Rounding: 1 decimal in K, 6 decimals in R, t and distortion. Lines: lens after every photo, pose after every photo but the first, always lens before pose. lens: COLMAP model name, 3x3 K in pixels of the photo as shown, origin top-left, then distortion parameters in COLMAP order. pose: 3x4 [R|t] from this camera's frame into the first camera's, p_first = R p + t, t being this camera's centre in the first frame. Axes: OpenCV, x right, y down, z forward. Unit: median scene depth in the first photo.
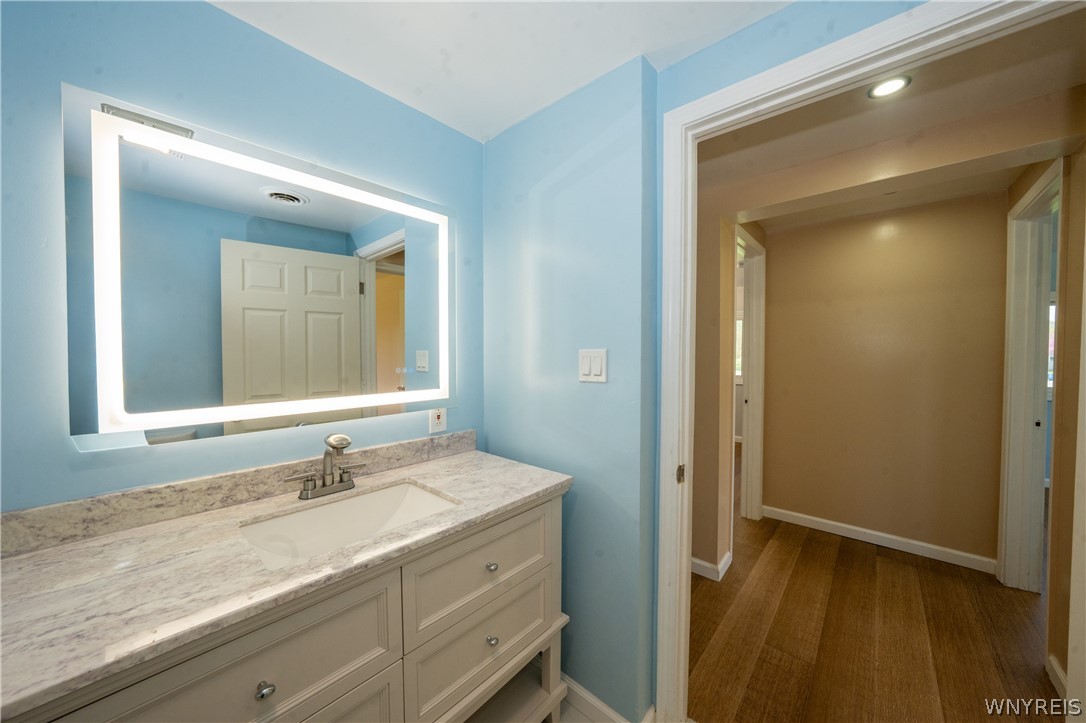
lens RADIAL K [[377.0, 0, 549.6], [0, 377.0, 361.5], [0, 0, 1]] dist [-0.004600, 0.000166]
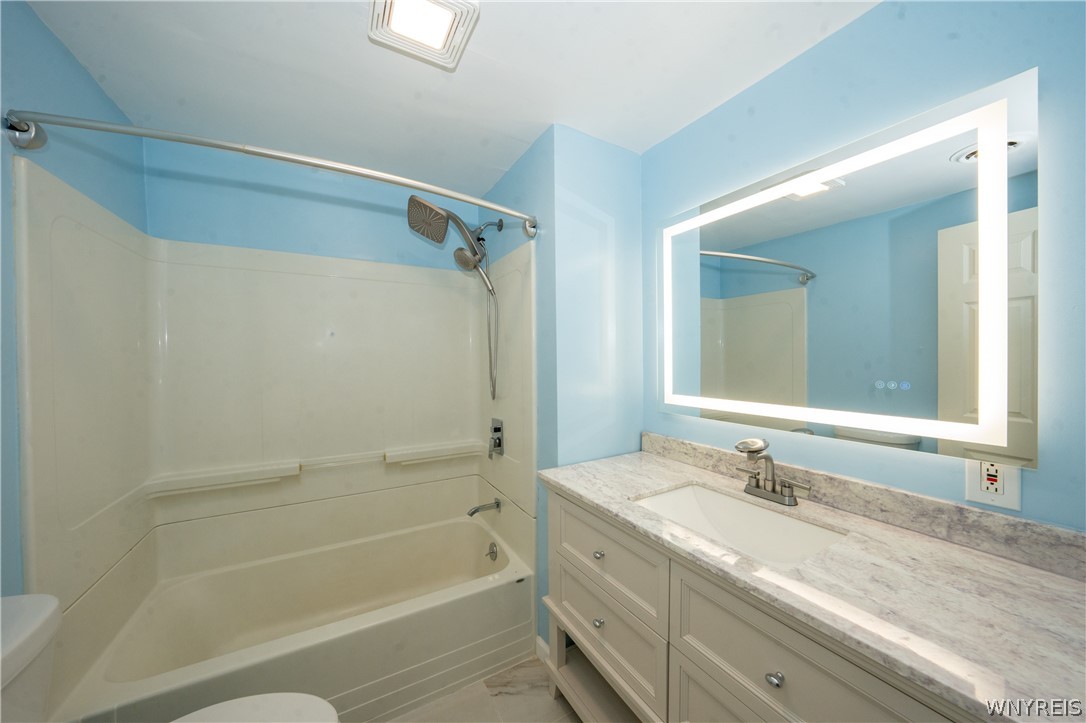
lens RADIAL K [[377.0, 0, 547.3], [0, 377.0, 360.1], [0, 0, 1]] dist [-0.004600, 0.000166]
pose [[-0.312595, 0.008809, -0.949846, 0.559539], [-0.011440, 0.999850, 0.013038, -0.029060], [0.949818, 0.014942, -0.312447, 0.748496]]
